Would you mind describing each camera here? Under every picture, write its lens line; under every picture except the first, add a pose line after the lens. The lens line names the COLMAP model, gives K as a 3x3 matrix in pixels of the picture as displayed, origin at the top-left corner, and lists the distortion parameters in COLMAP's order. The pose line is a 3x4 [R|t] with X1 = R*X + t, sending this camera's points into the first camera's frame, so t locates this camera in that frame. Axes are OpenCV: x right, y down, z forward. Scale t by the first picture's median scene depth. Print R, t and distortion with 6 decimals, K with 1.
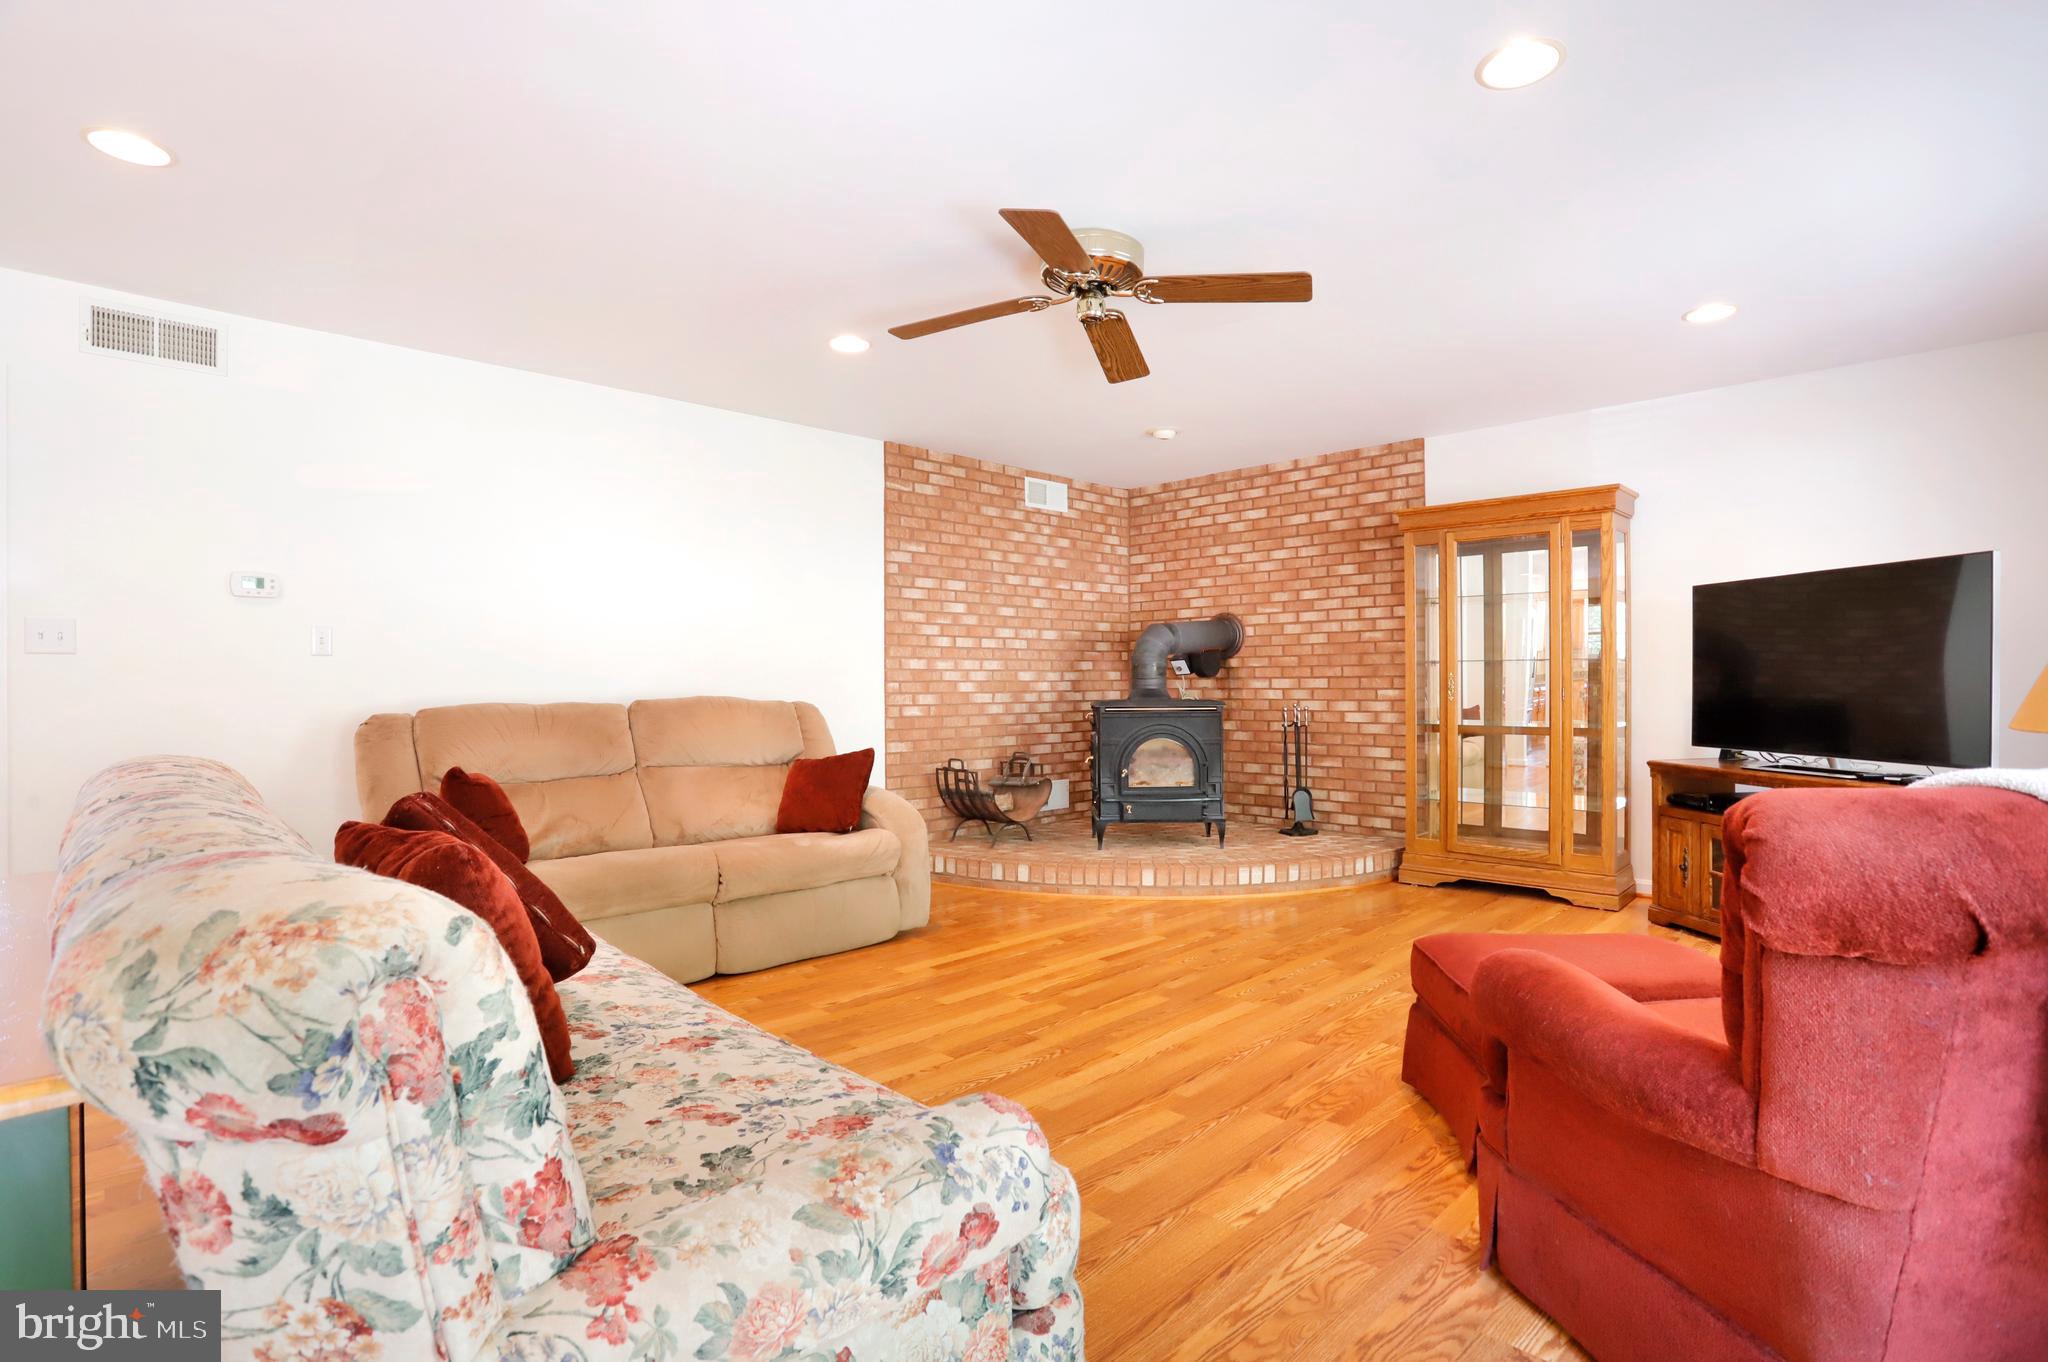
lens RADIAL K [[993.9, 0, 1024.0], [0, 993.9, 681.0], [0, 0, 1]] dist [-0.076728, 0.033773]
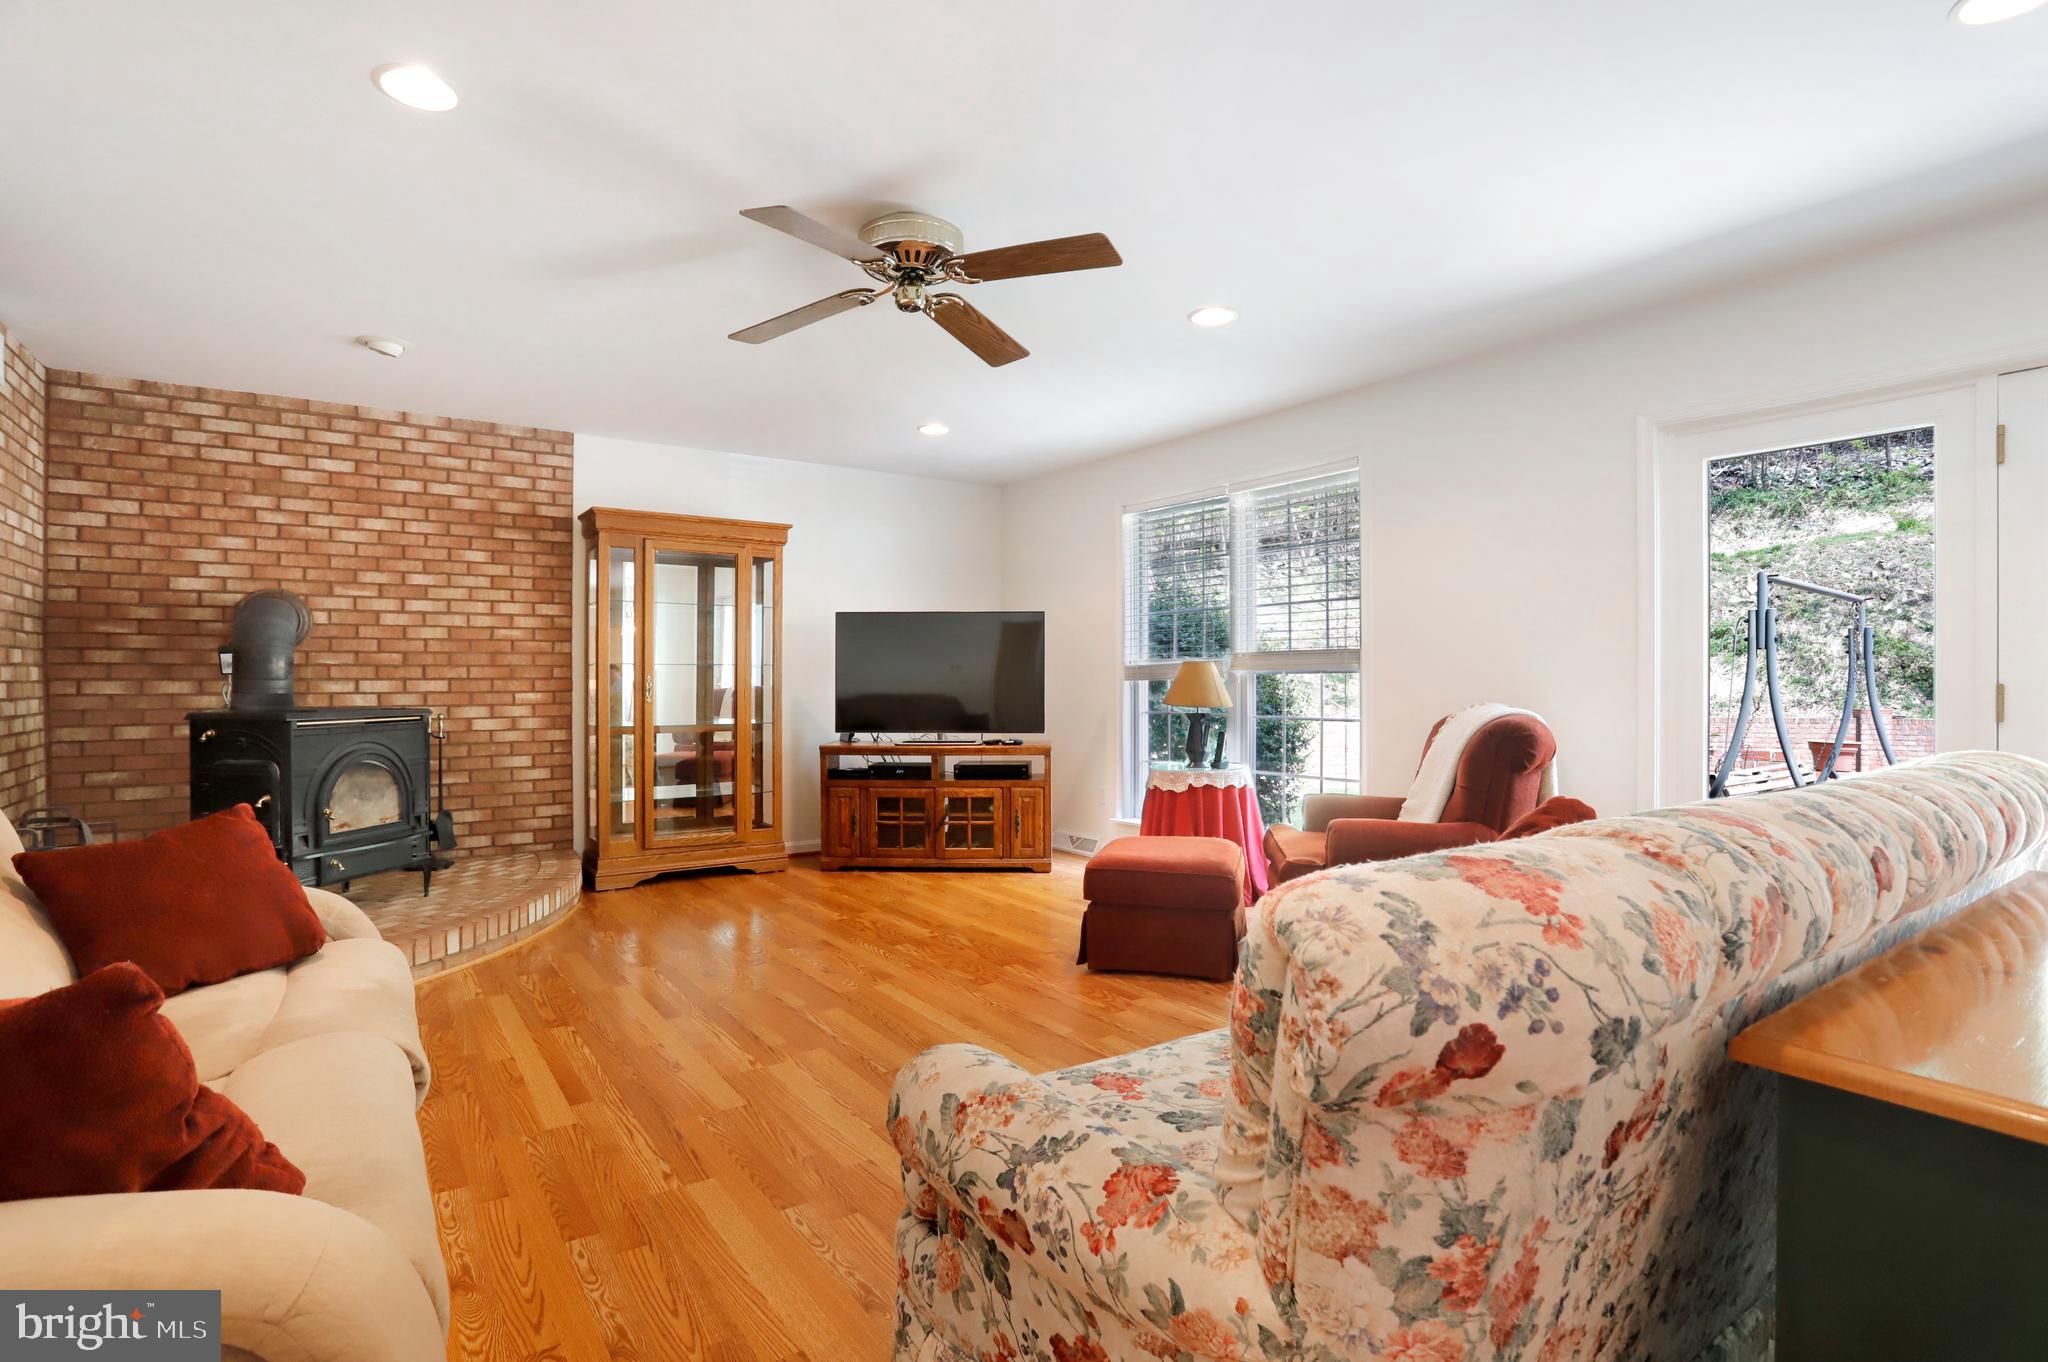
lens RADIAL K [[993.9, 0, 1024.0], [0, 993.9, 681.0], [0, 0, 1]] dist [-0.076728, 0.033773]
pose [[0.166397, 0.006530, 0.986037, -0.447393], [0.001254, 0.999976, -0.006833, 0.004435], [-0.986058, 0.002373, 0.166385, 0.378780]]
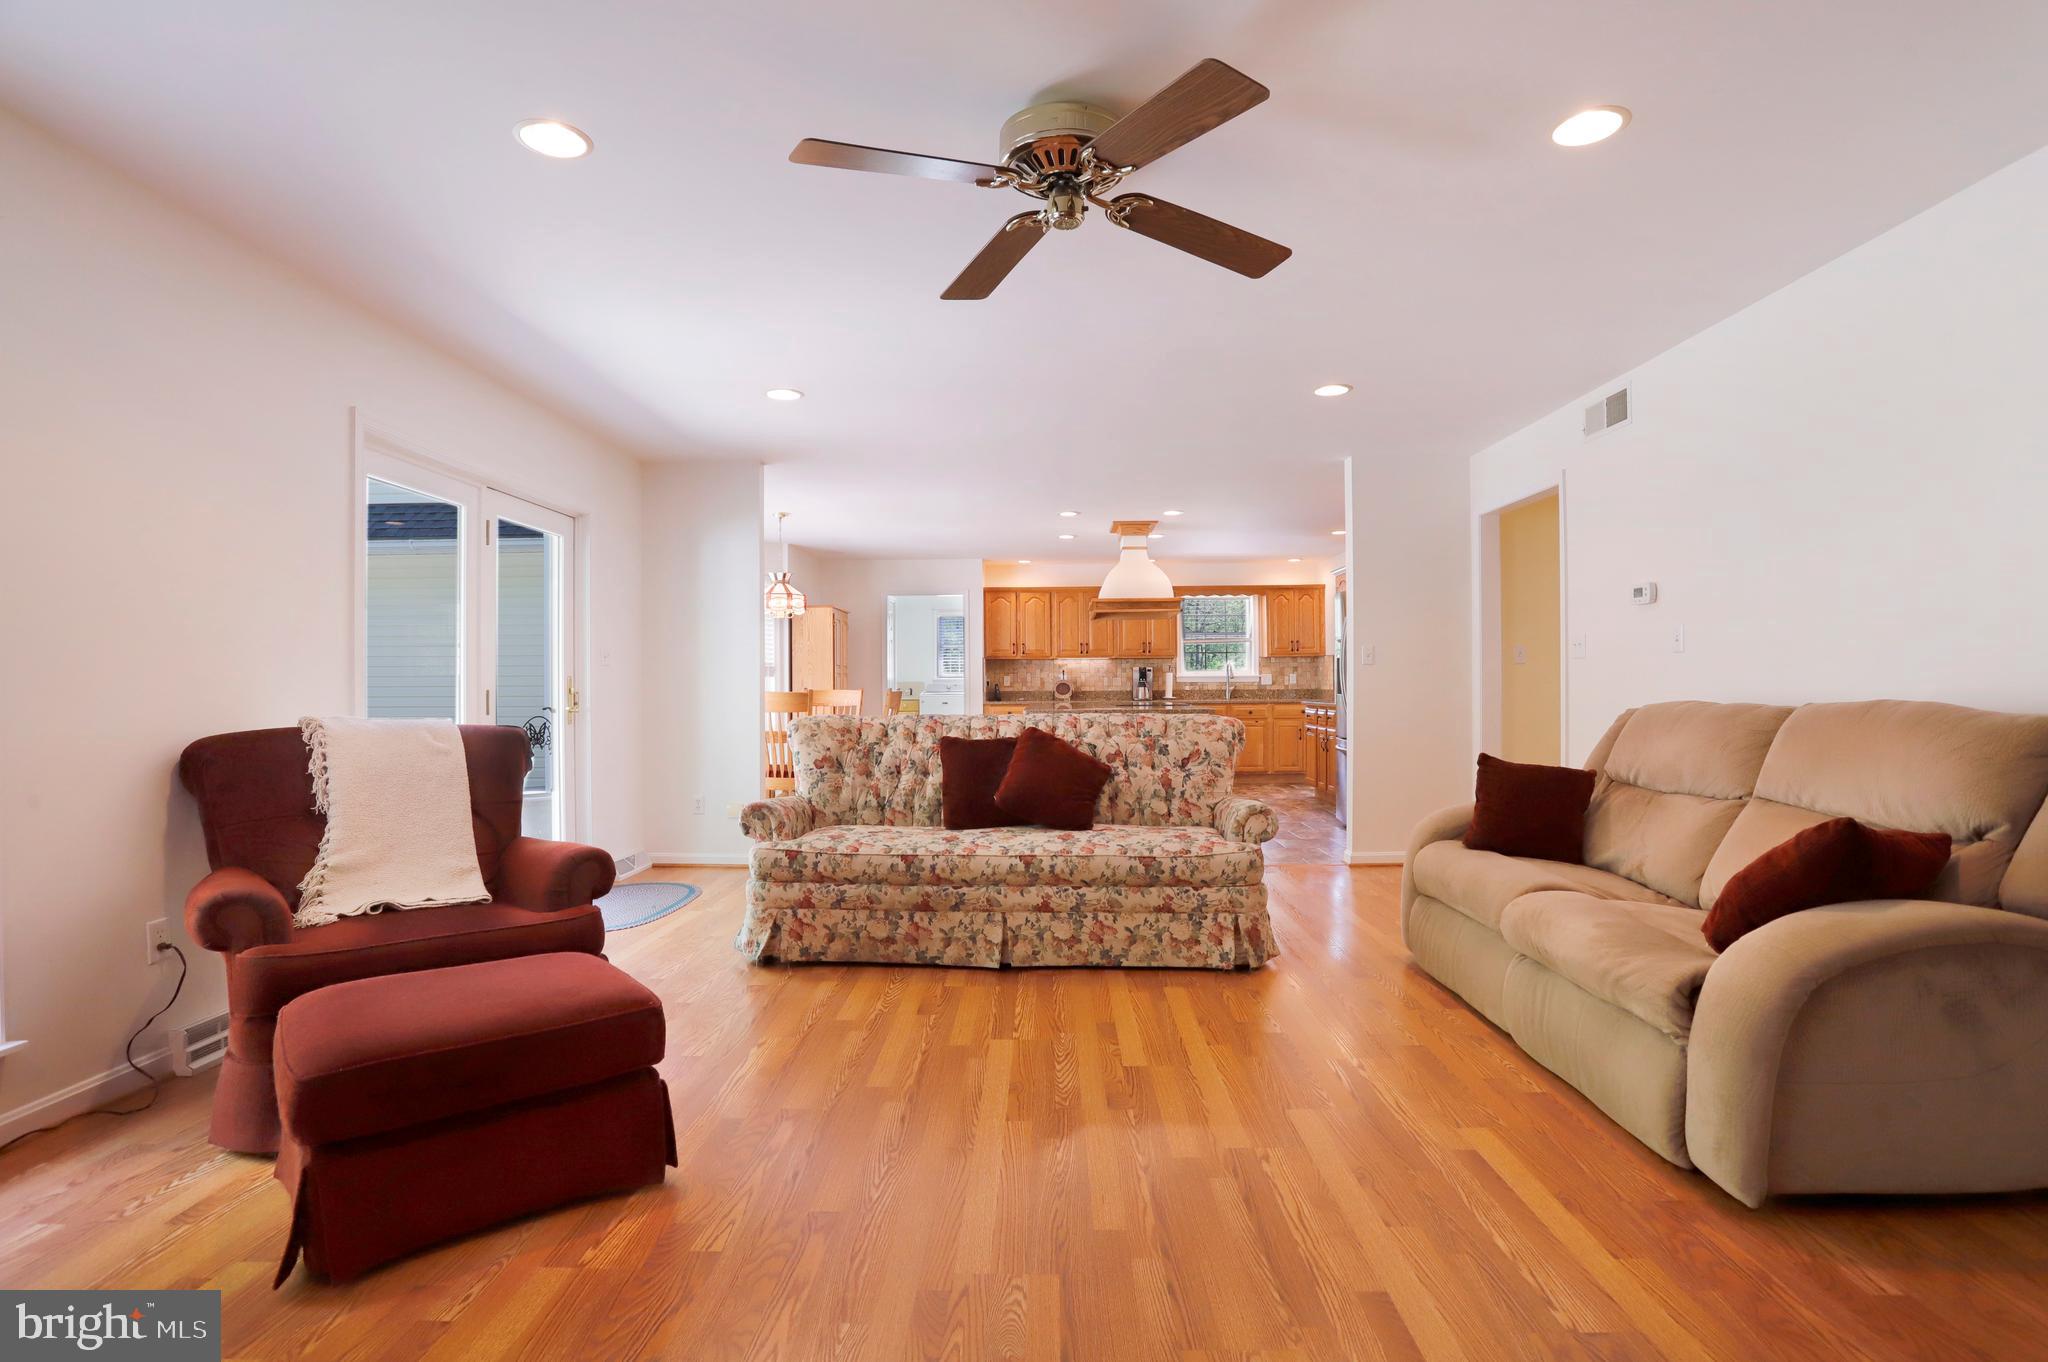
lens RADIAL K [[993.9, 0, 1024.0], [0, 993.9, 681.0], [0, 0, 1]] dist [-0.076728, 0.033773]
pose [[-0.715978, 0.006623, -0.698092, 0.330851], [0.007899, 0.999968, 0.001385, -0.000336], [0.698078, -0.004523, -0.716007, 0.794955]]
